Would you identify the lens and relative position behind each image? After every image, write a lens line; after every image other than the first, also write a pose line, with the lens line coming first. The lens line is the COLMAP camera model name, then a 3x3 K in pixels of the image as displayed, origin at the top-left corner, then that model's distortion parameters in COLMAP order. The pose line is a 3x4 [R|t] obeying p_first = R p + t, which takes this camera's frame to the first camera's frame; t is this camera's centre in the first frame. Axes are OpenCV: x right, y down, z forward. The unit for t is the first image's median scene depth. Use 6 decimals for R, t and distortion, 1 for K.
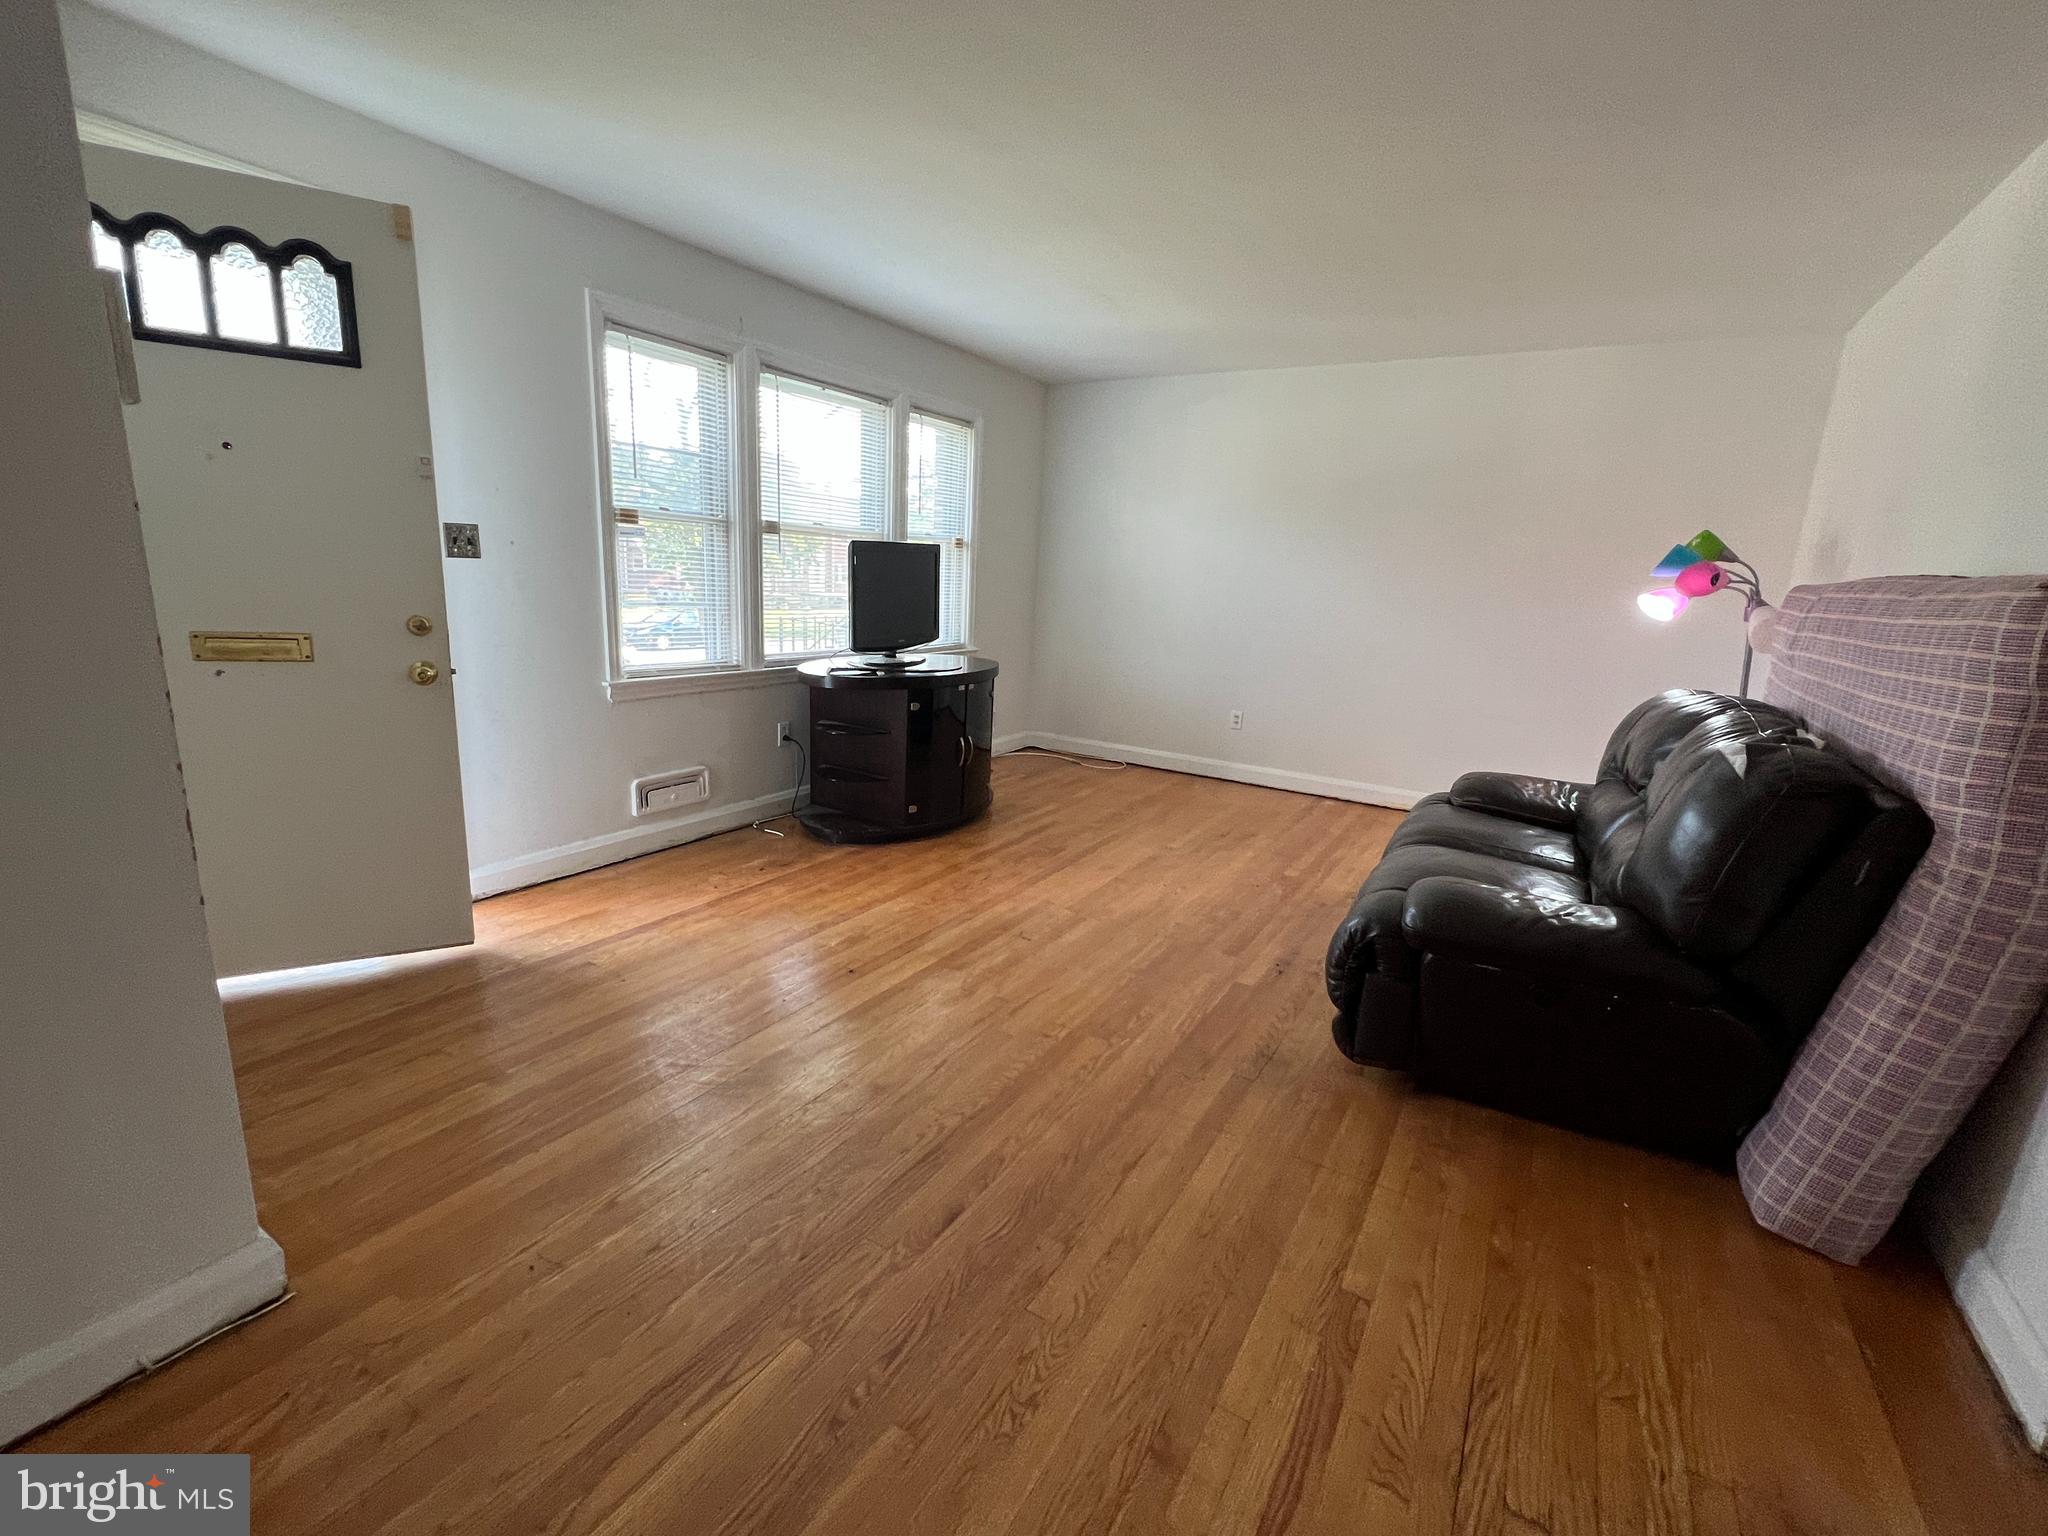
lens RADIAL K [[888.0, 0, 1020.1], [0, 888.0, 751.6], [0, 0, 1]] dist [-0.000280, -0.000201]
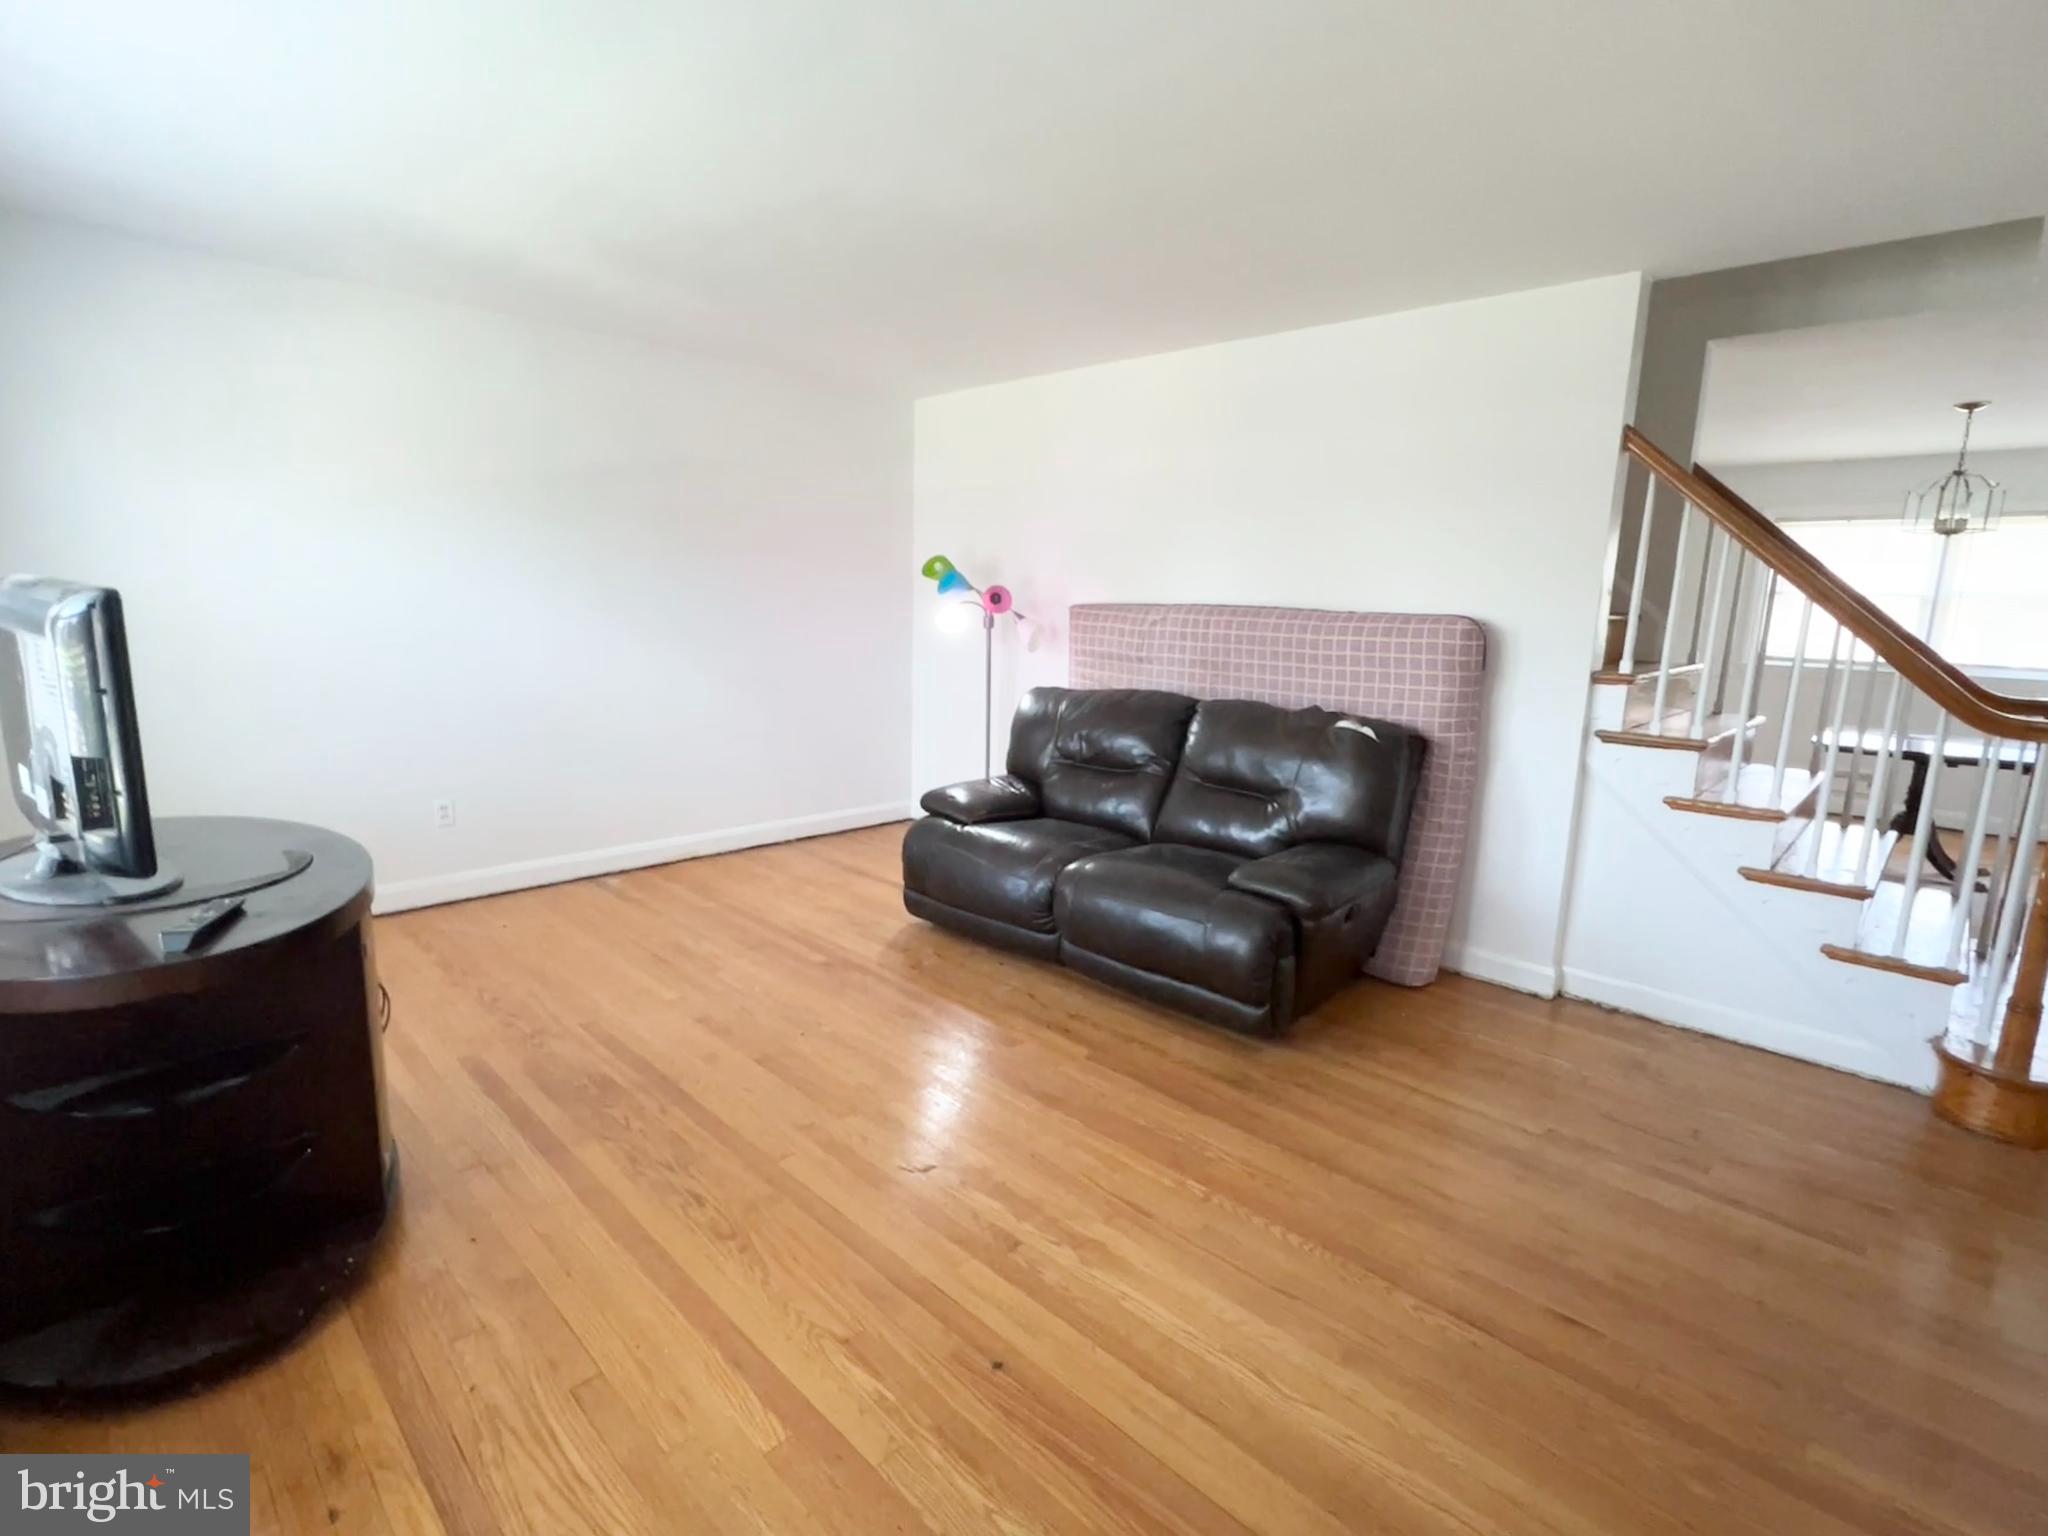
lens RADIAL K [[984.1, 0, 1024.0], [0, 984.1, 768.0], [0, 0, 1]] dist [0.000708, 0.000003]
pose [[0.228472, -0.214589, 0.949606, -0.481397], [0.182188, 0.967598, 0.174821, -0.160527], [-0.956352, 0.133065, 0.260164, 0.517924]]
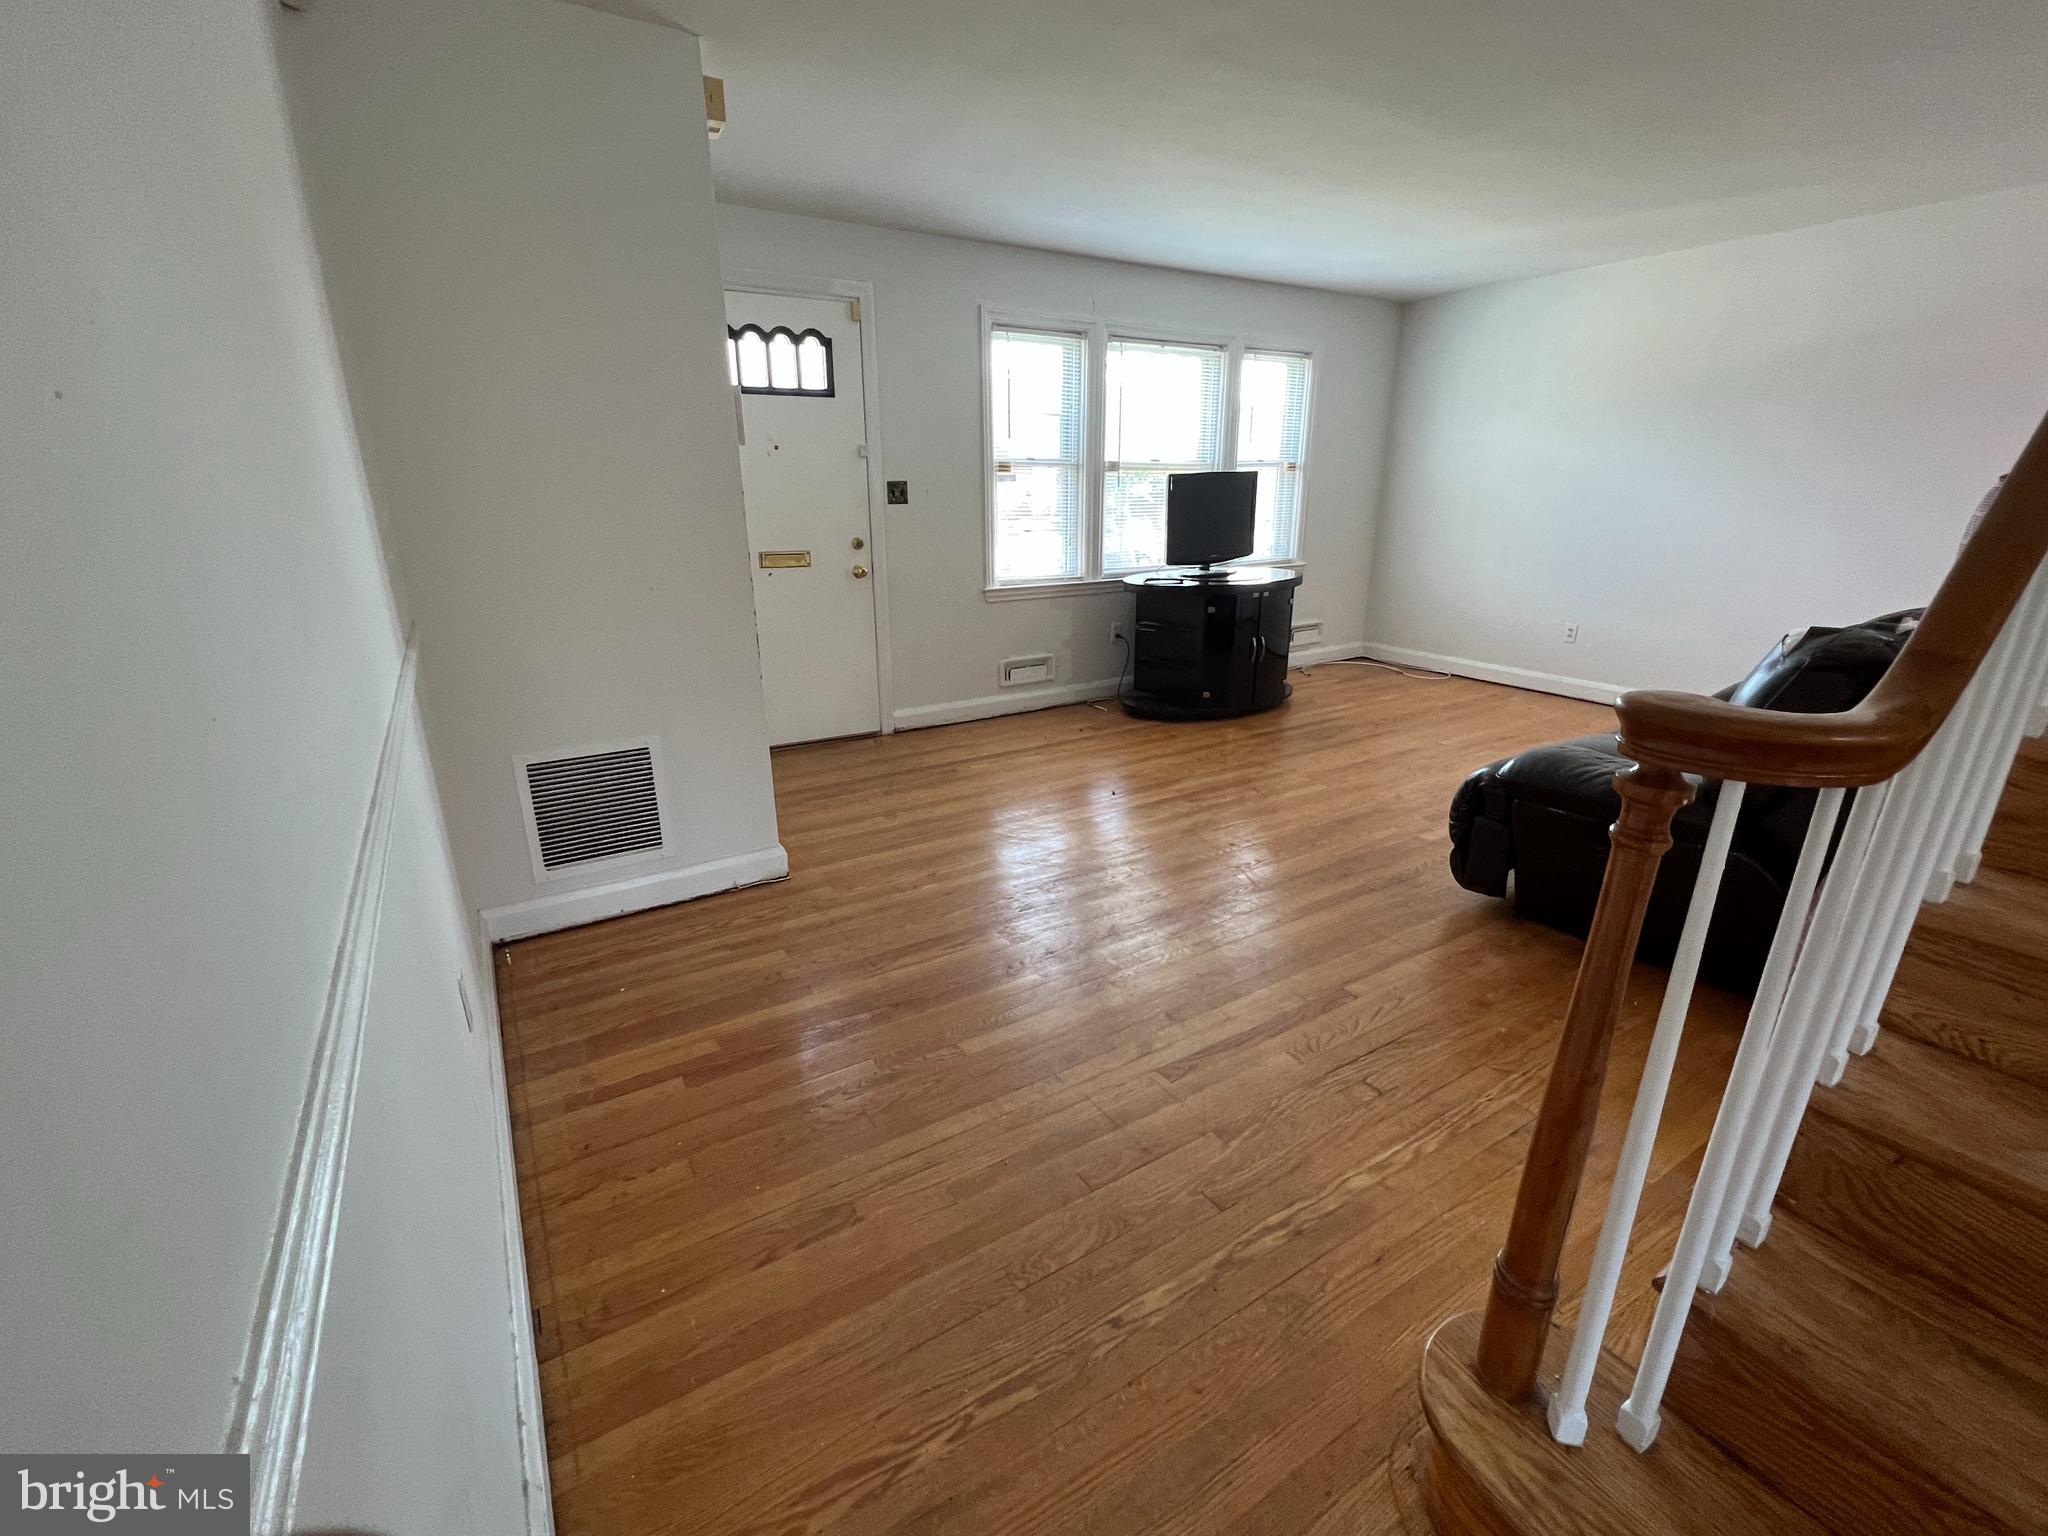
lens RADIAL K [[888.0, 0, 1020.1], [0, 888.0, 751.6], [0, 0, 1]] dist [-0.000280, -0.000201]
pose [[0.890830, 0.080467, -0.447154, 0.203690], [-0.042718, 0.994666, 0.093890, 0.038313], [0.452323, -0.064539, 0.889516, -0.211251]]
